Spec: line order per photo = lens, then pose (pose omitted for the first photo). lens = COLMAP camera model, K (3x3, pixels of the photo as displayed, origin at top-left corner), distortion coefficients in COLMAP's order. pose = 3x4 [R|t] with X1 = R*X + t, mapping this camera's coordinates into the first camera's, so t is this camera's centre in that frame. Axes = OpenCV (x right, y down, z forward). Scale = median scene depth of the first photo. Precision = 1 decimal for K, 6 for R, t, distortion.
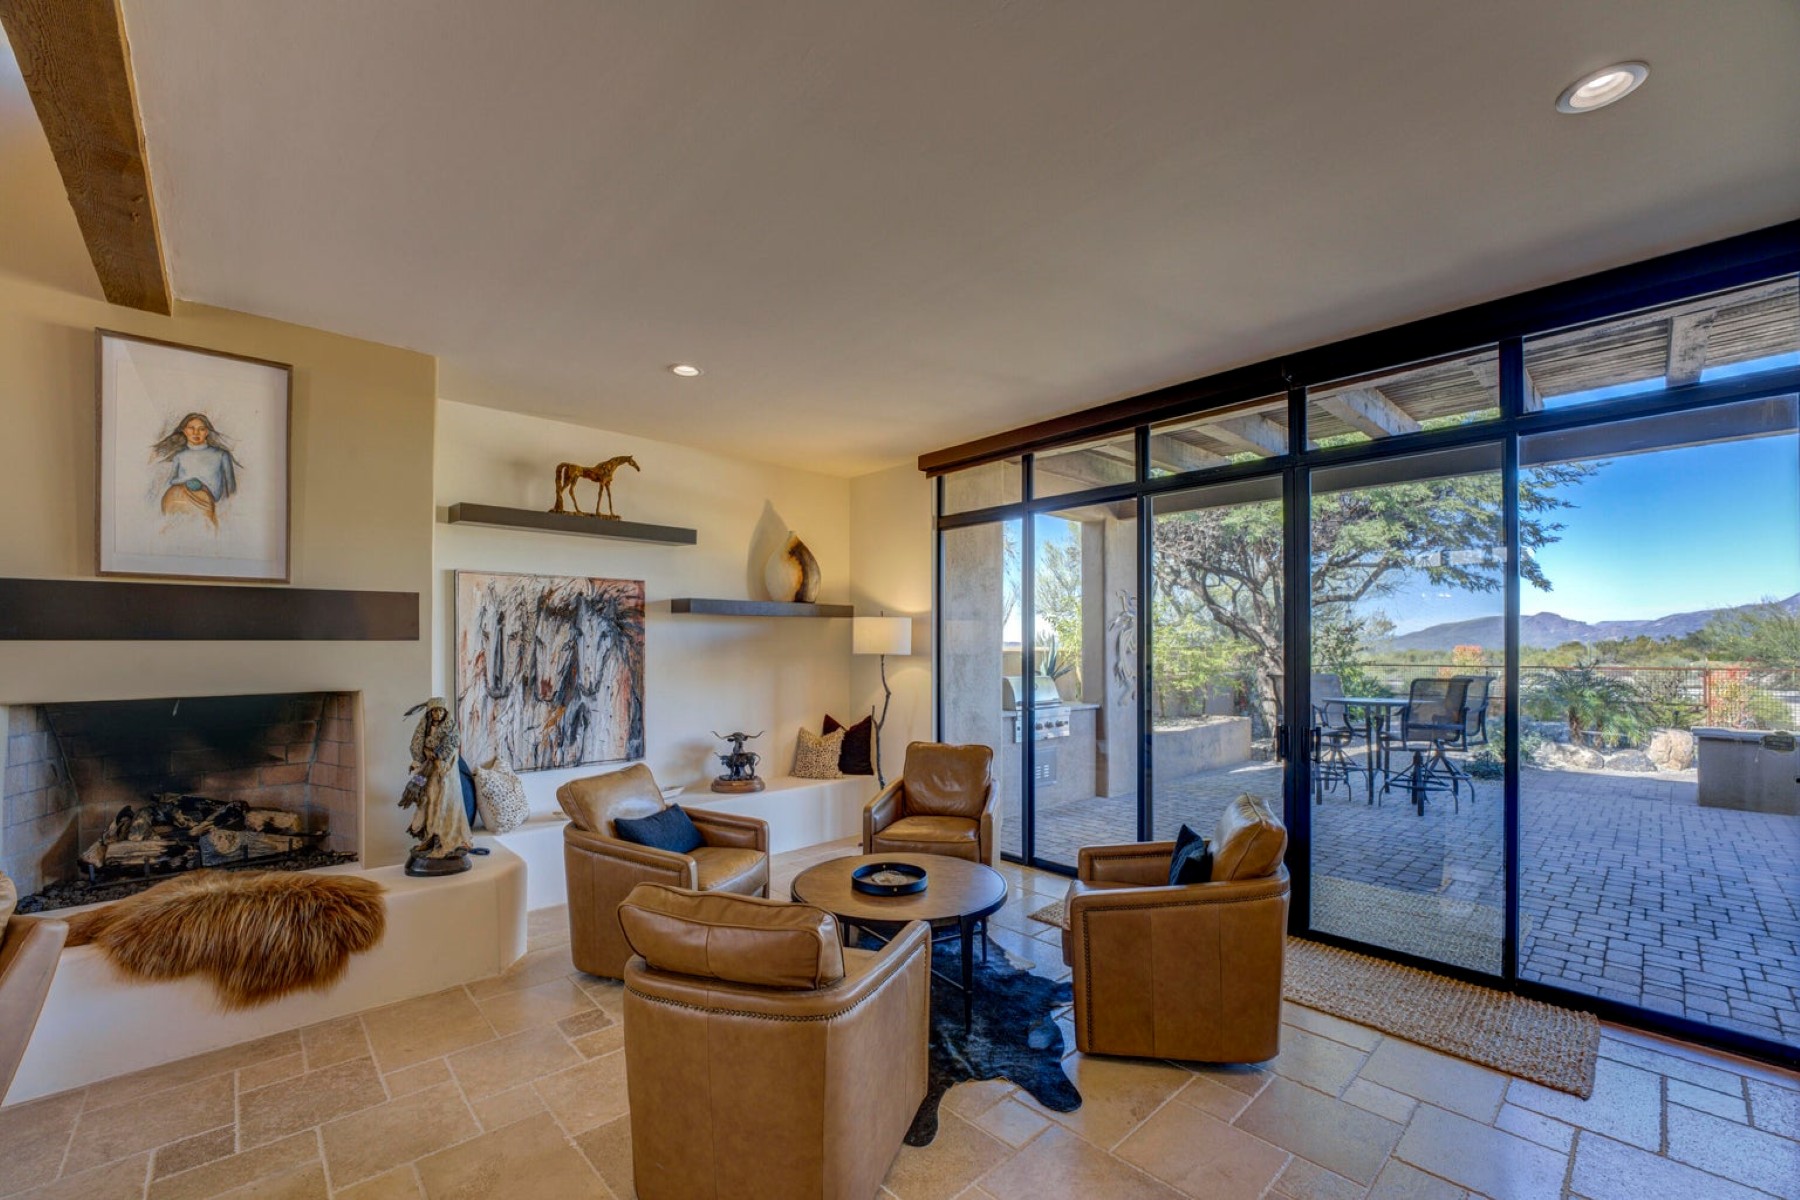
lens RADIAL K [[736.5, 0, 911.1], [0, 736.5, 645.5], [0, 0, 1]] dist [-0.027968, 0.003480]
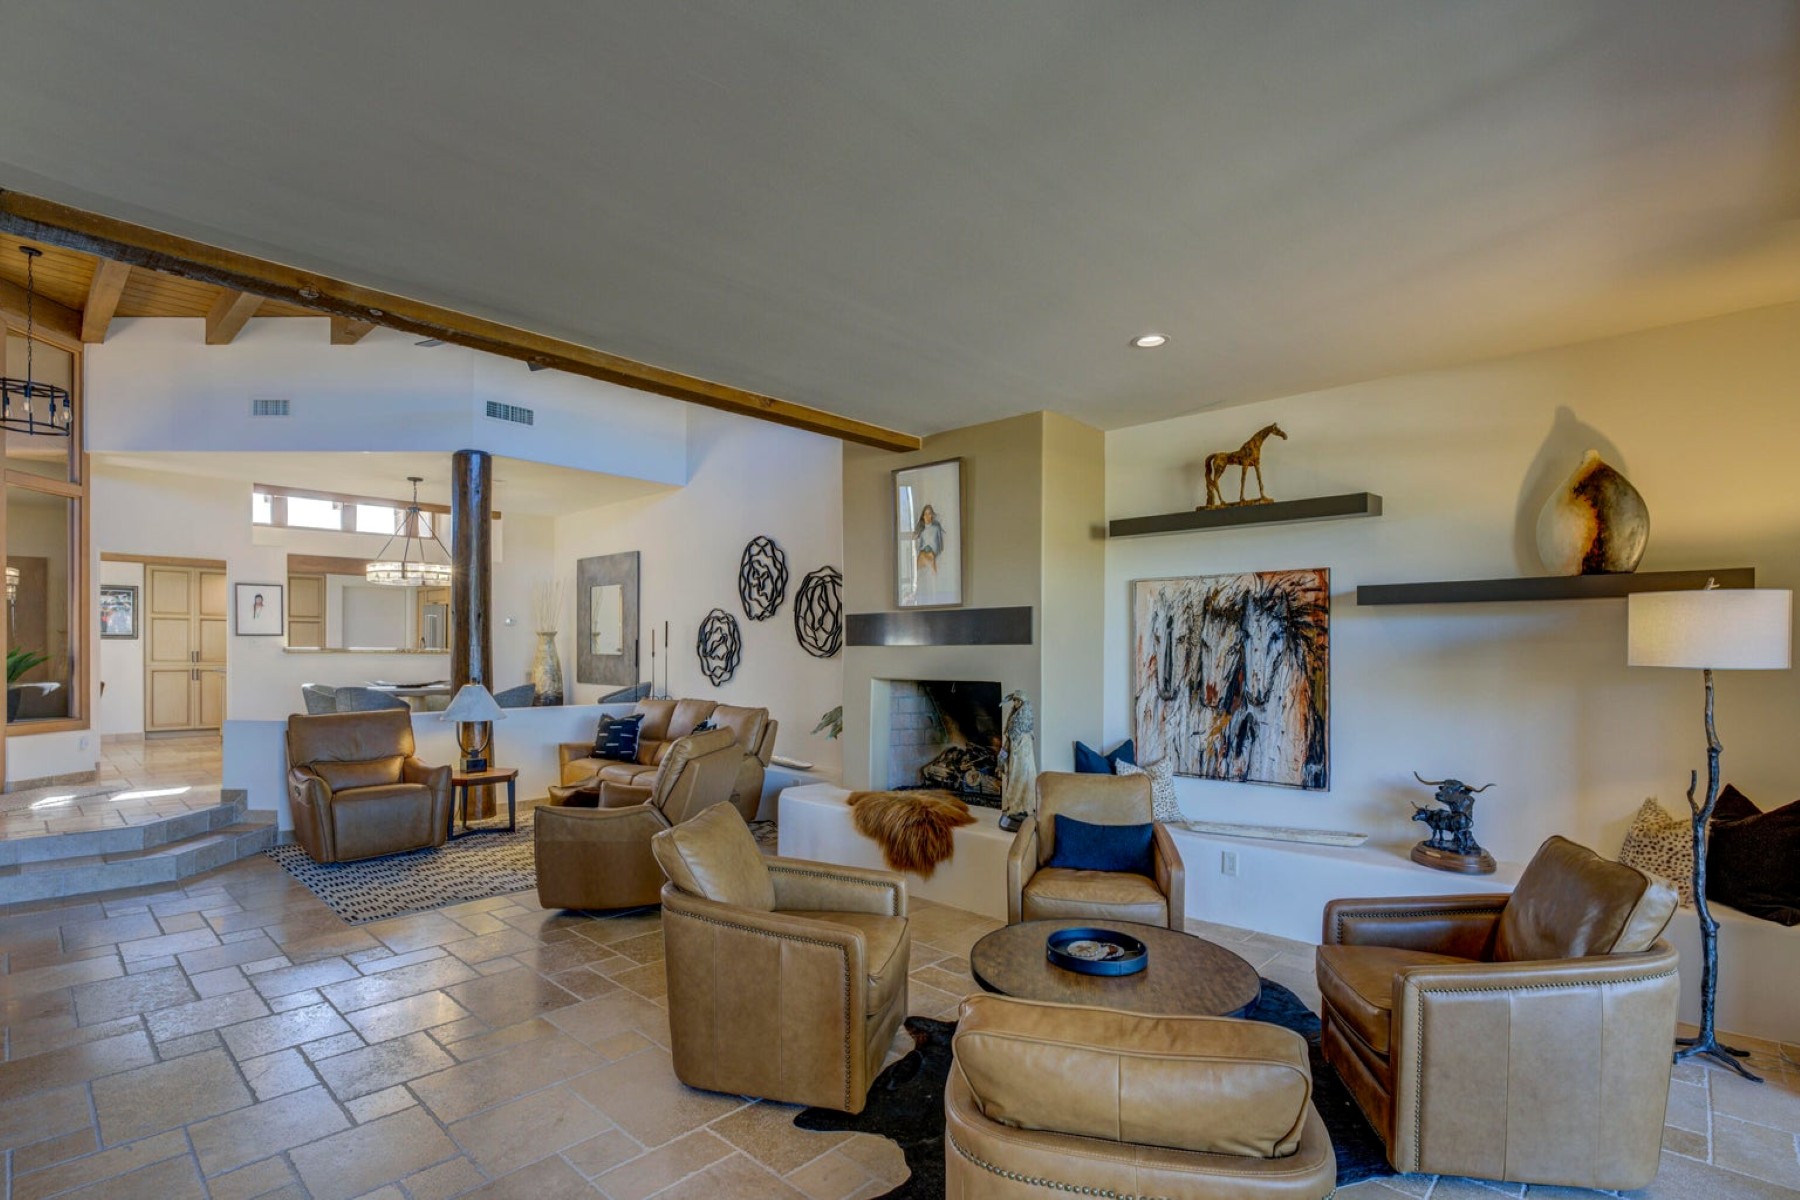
lens RADIAL K [[859.0, 0, 874.4], [0, 859.0, 653.1], [0, 0, 1]] dist [-0.016498, 0.000496]
pose [[0.036652, 0.004420, -0.999318, 0.803546], [-0.003027, 0.999986, 0.004312, 0.002720], [0.999324, 0.002867, 0.036665, 0.692476]]
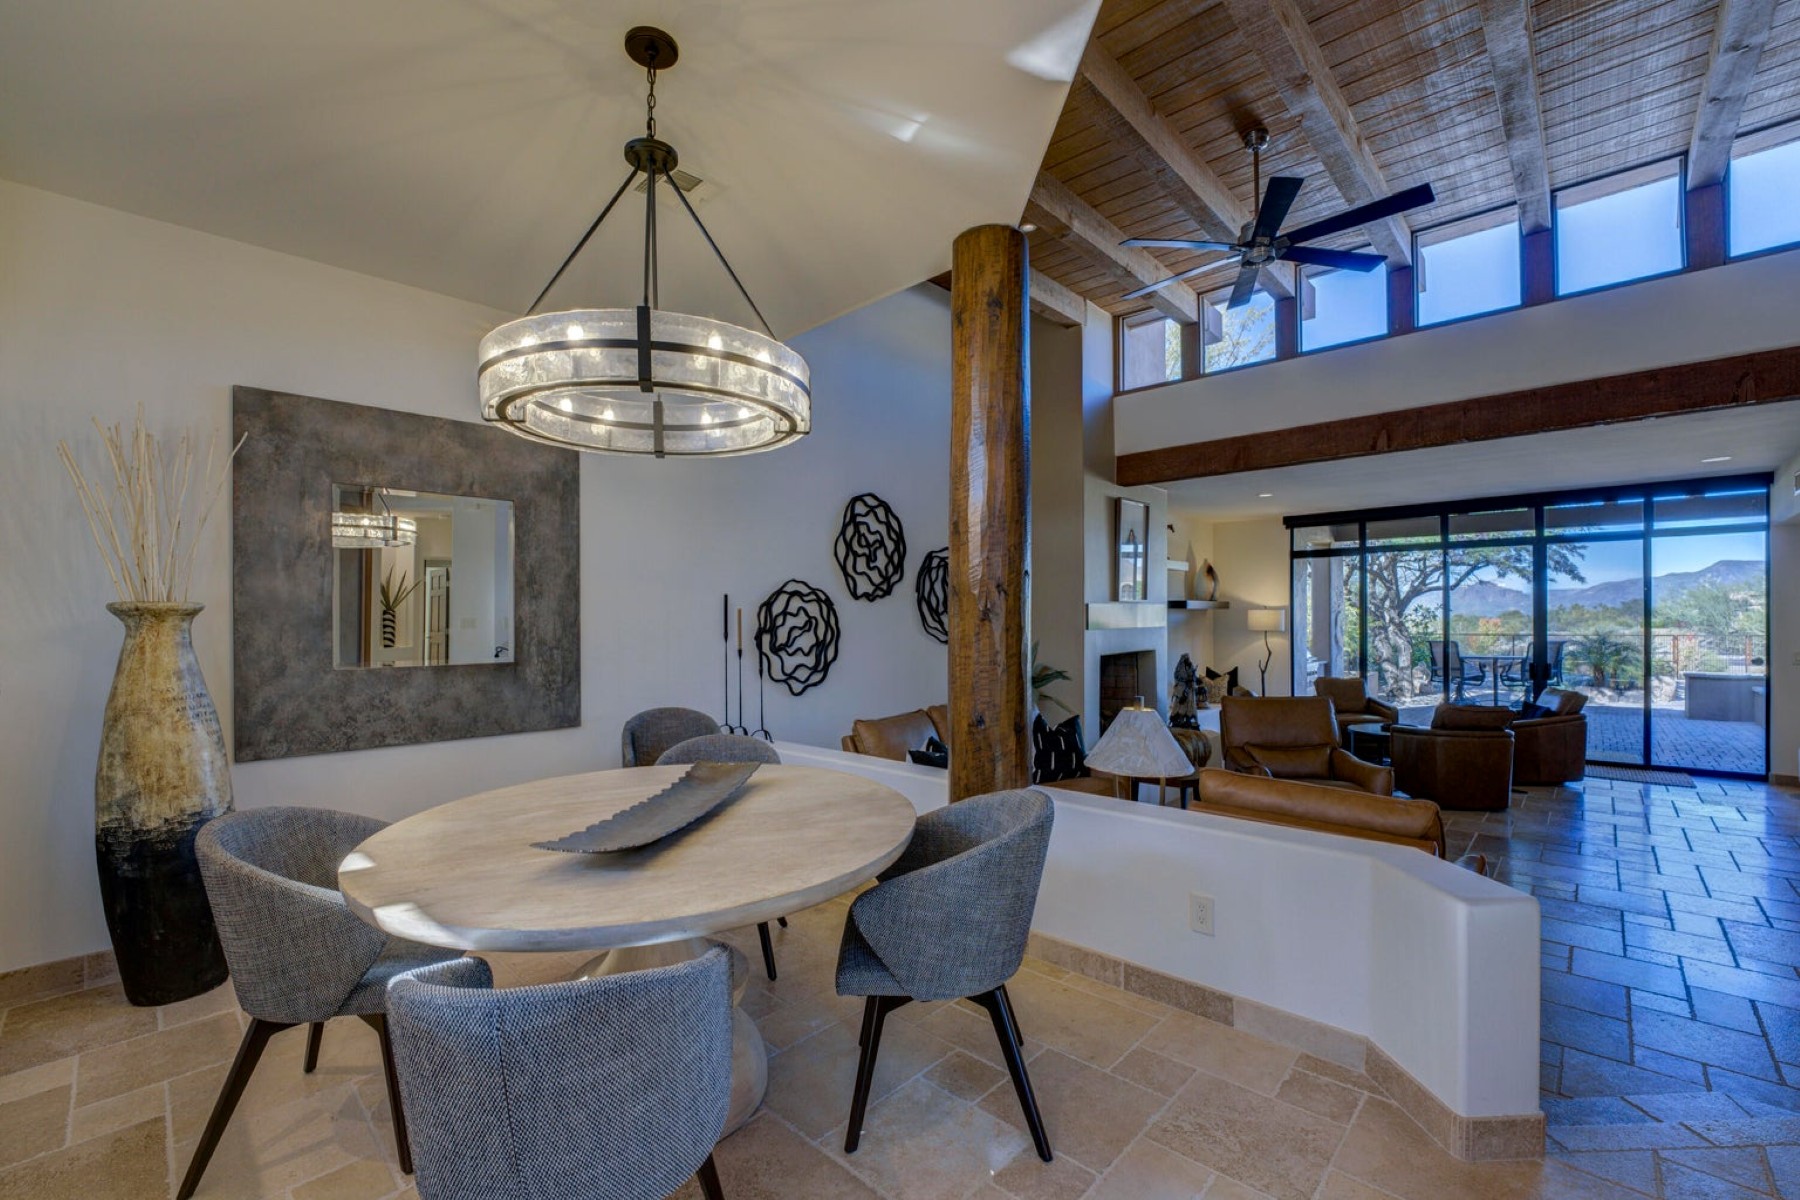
lens RADIAL K [[736.5, 0, 908.9], [0, 736.5, 622.7], [0, 0, 1]] dist [-0.027968, 0.003480]
pose [[0.998915, -0.007358, 0.045986, -1.554903], [0.007098, 0.999958, 0.005815, -0.036953], [-0.046027, -0.005483, 0.998925, -1.128637]]
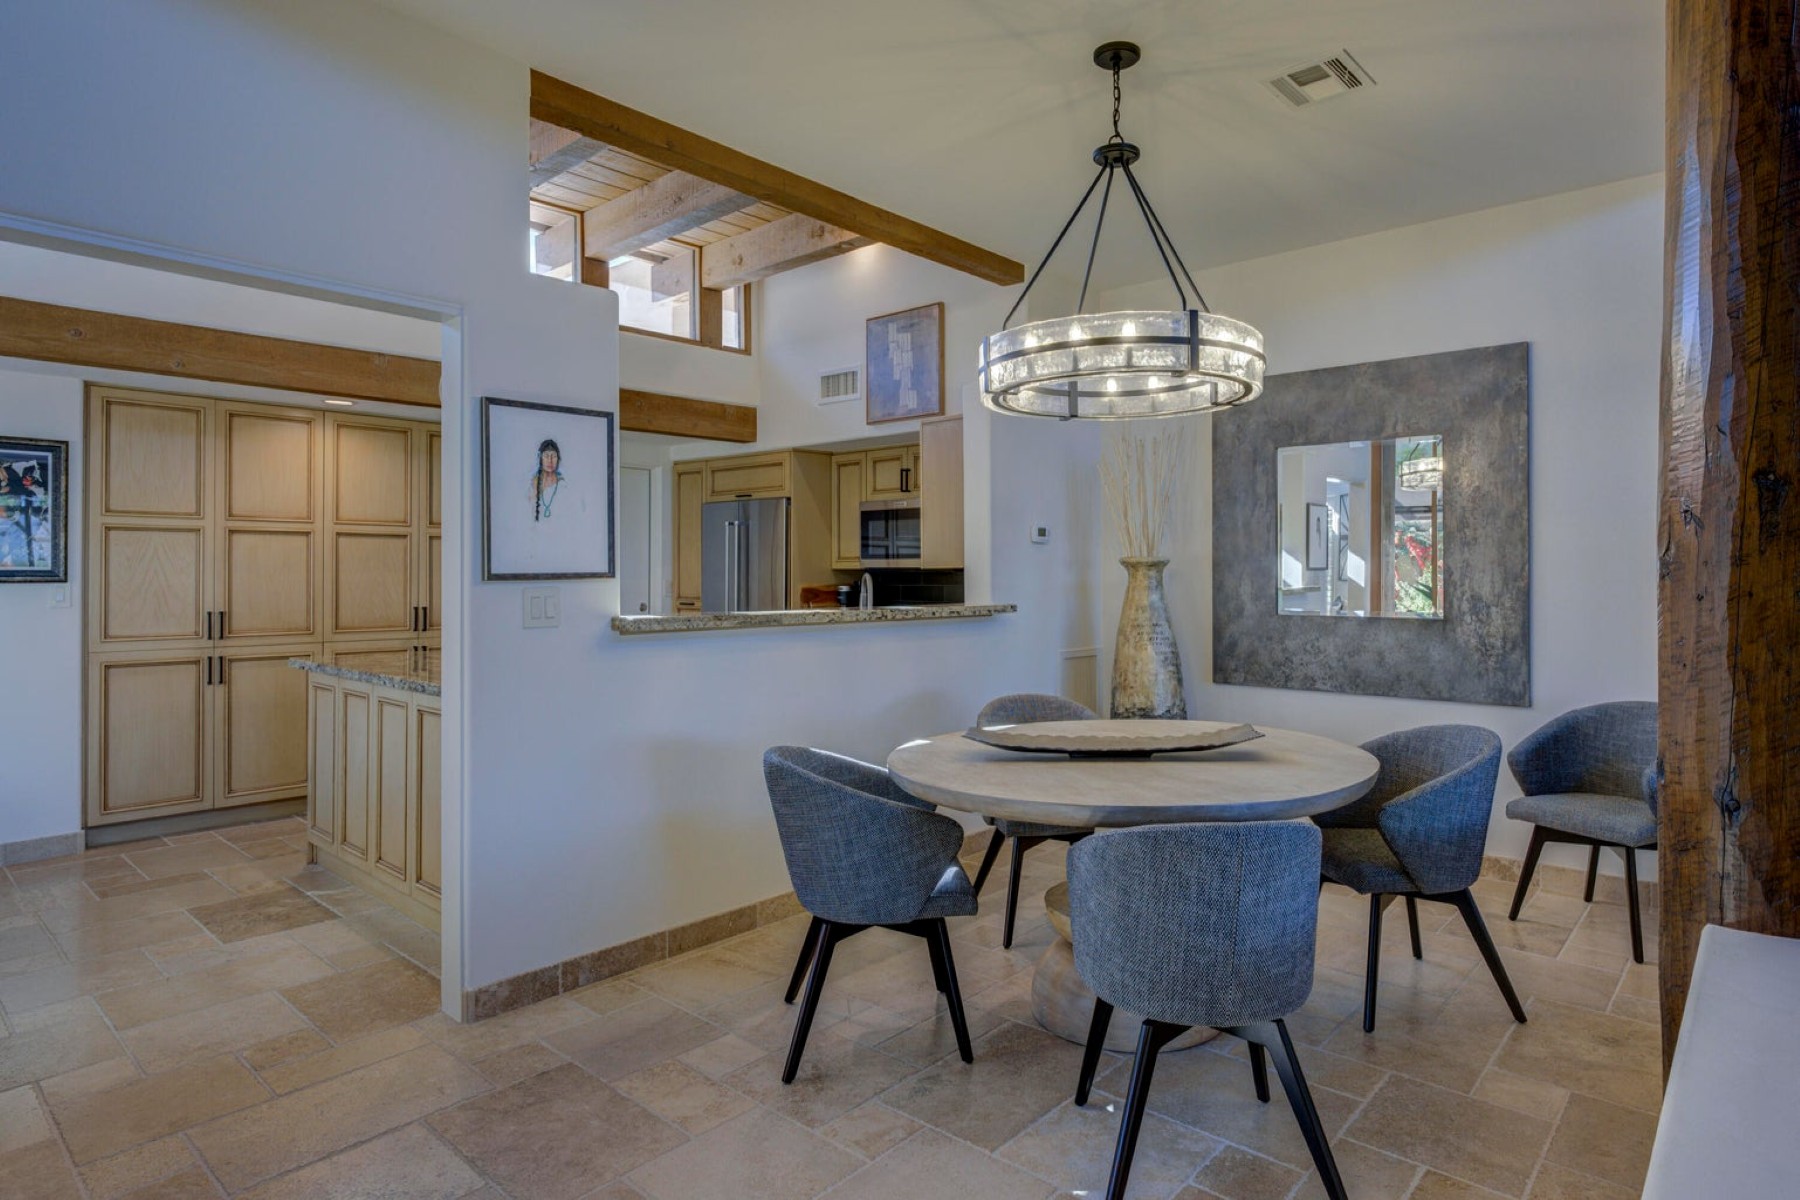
lens RADIAL K [[974.8, 0, 943.7], [0, 974.8, 570.3], [0, 0, 1]] dist [-0.020187, -0.000335]
pose [[0.111046, -0.000950, -0.993815, -0.926101], [0.002044, 0.999998, -0.000727, -0.039712], [0.993813, -0.001951, 0.111048, -0.808541]]
